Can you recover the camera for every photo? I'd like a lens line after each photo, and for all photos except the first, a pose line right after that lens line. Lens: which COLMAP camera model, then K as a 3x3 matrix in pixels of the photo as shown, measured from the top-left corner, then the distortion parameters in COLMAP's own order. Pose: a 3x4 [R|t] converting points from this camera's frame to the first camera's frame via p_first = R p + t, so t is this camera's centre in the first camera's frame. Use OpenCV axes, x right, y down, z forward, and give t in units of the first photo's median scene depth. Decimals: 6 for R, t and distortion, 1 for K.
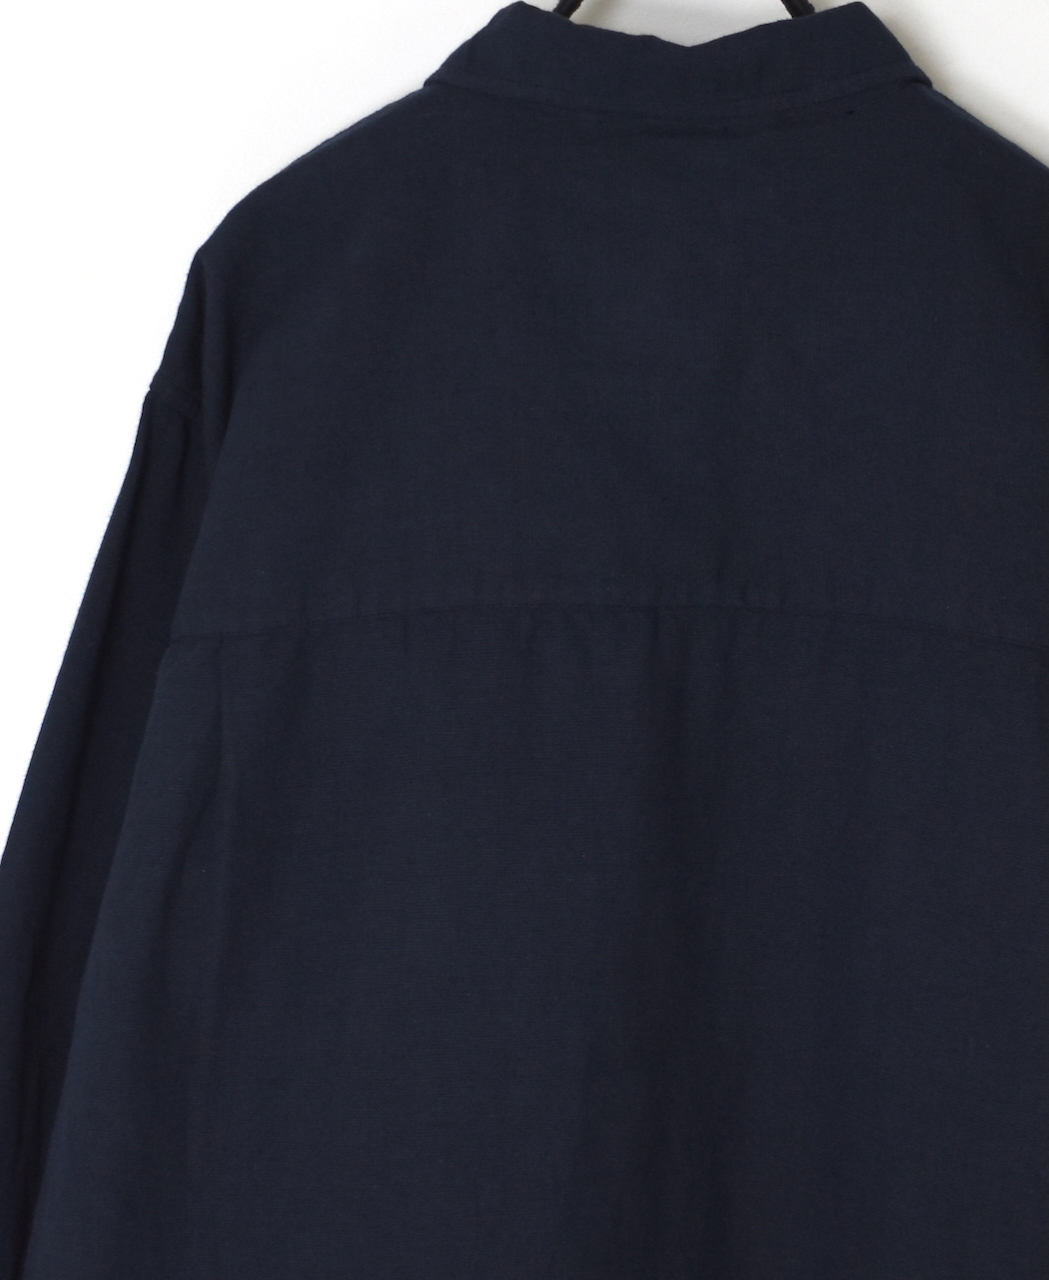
lens RADIAL K [[1779.1, 0, 527.9], [0, 1779.1, 638.5], [0, 0, 1]] dist [0.034573, 0.000000]
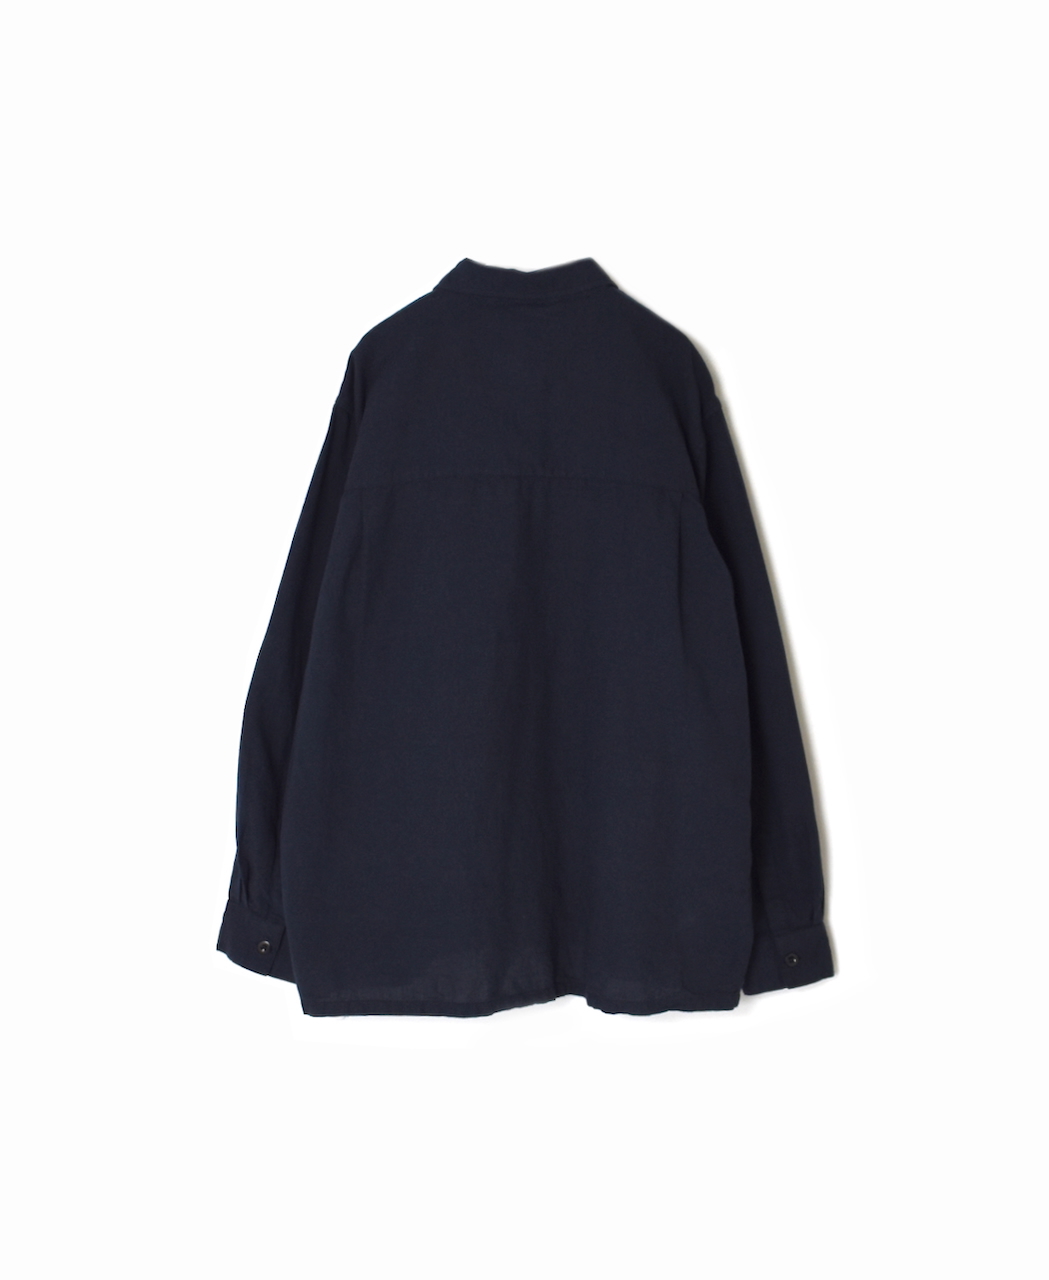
lens RADIAL K [[1086.1, 0, 519.5], [0, 1086.1, 642.6], [0, 0, 1]] dist [-0.003633, 0.000874]
pose [[0.999826, -0.016249, -0.009211, 0.081928], [0.016127, 0.999783, -0.013207, 0.260638], [0.009423, 0.013056, 0.999870, -0.672391]]
